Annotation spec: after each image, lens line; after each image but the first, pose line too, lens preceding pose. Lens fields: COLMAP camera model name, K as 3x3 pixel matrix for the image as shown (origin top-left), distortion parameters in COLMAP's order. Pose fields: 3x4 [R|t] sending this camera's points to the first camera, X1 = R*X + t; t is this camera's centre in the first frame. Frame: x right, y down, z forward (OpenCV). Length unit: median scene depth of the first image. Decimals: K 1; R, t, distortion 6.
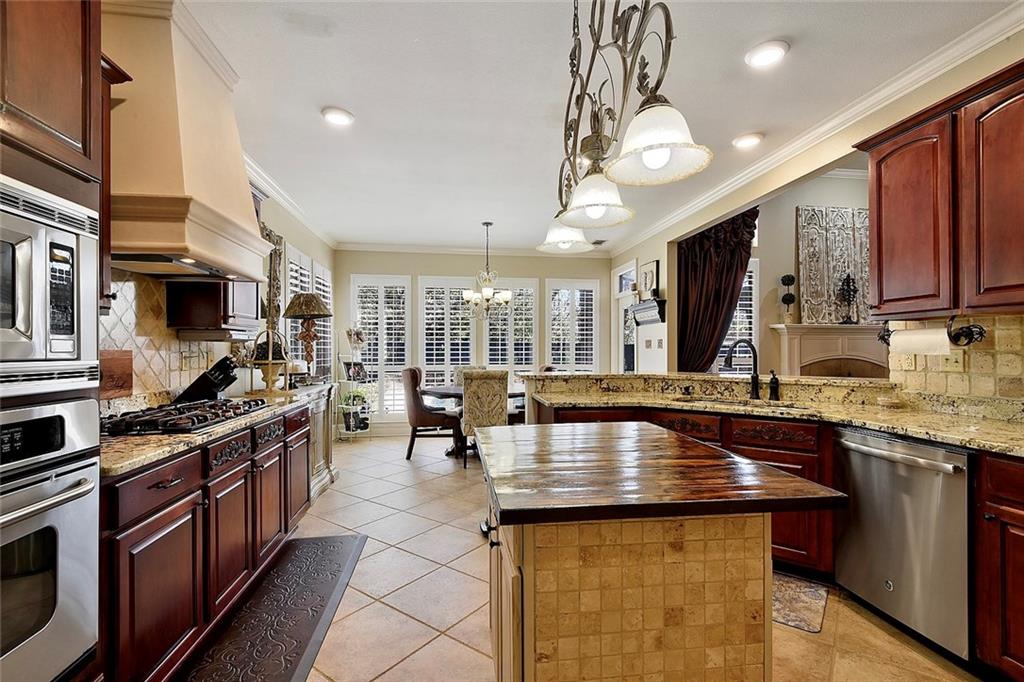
lens RADIAL K [[469.4, 0, 514.1], [0, 469.4, 346.3], [0, 0, 1]] dist [0.004998, -0.000349]
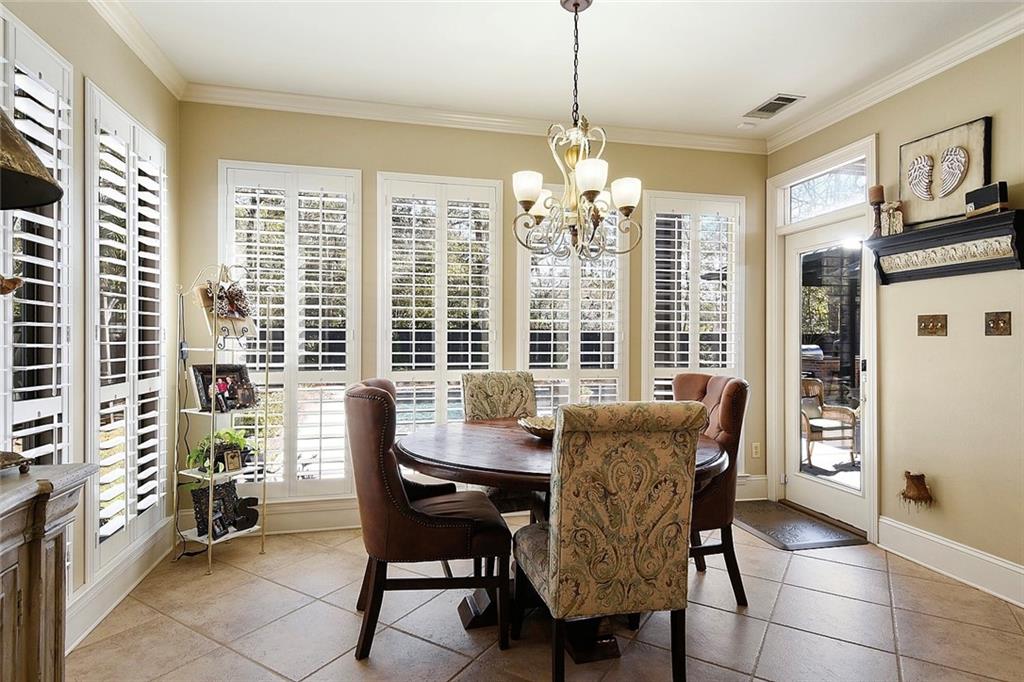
lens RADIAL K [[554.6, 0, 512.9], [0, 554.6, 336.2], [0, 0, 1]] dist [-0.007783, -0.001100]
pose [[0.996543, 0.005789, 0.082873, -0.129700], [-0.005945, 0.999981, 0.001635, 0.006499], [-0.082862, -0.002122, 0.996559, 0.508499]]
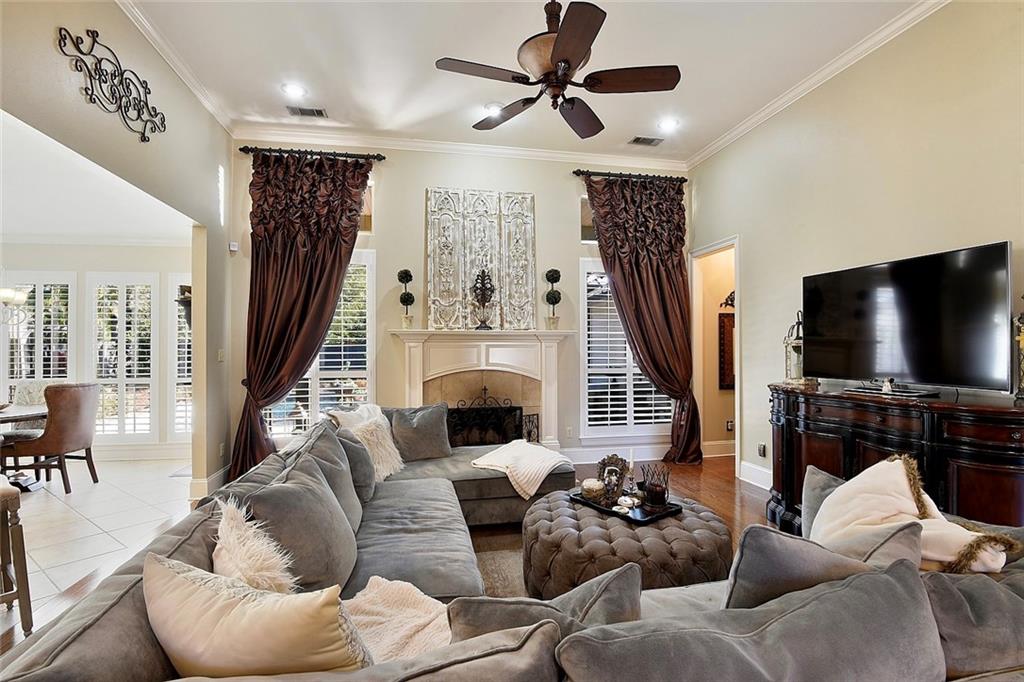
lens RADIAL K [[469.4, 0, 507.8], [0, 469.4, 344.3], [0, 0, 1]] dist [0.004998, -0.000349]
pose [[0.998690, -0.001548, 0.051137, 0.637547], [0.001963, 0.999966, -0.008065, -0.012072], [-0.051122, 0.008154, 0.998659, 0.148708]]
